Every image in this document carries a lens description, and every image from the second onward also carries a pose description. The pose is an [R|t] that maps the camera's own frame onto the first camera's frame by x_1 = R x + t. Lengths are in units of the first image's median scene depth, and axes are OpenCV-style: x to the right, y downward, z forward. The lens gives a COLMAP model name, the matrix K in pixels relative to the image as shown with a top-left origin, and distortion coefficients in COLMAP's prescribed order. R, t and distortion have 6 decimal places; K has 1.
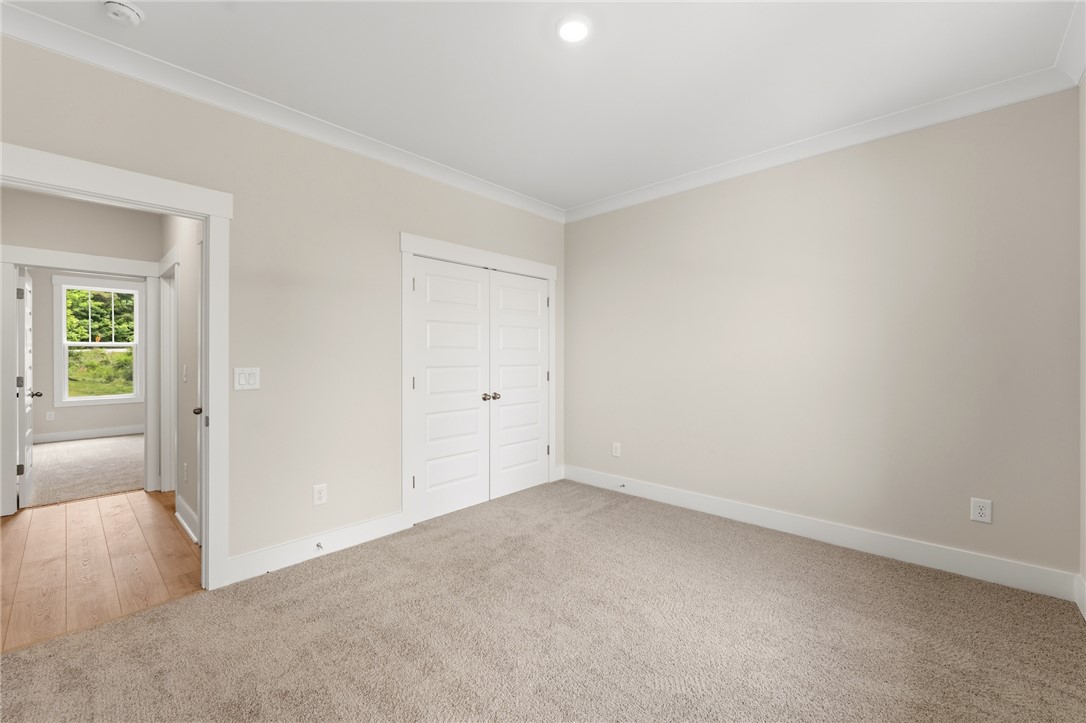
lens RADIAL K [[435.5, 0, 537.5], [0, 435.5, 362.8], [0, 0, 1]] dist [-0.000348, -0.000023]
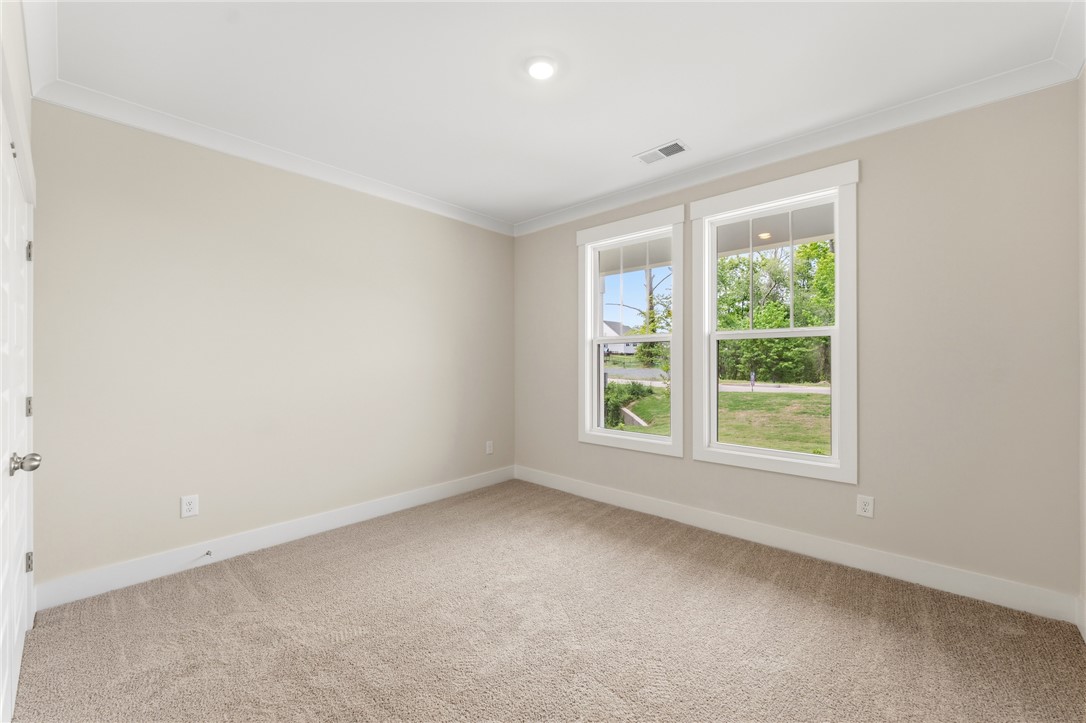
lens RADIAL K [[435.5, 0, 537.5], [0, 435.5, 362.8], [0, 0, 1]] dist [-0.000348, -0.000023]
pose [[-0.007922, 0.008543, 0.999932, -0.588913], [0.020997, 0.999744, -0.008375, 0.001188], [-0.999748, 0.020929, -0.008099, 0.583912]]
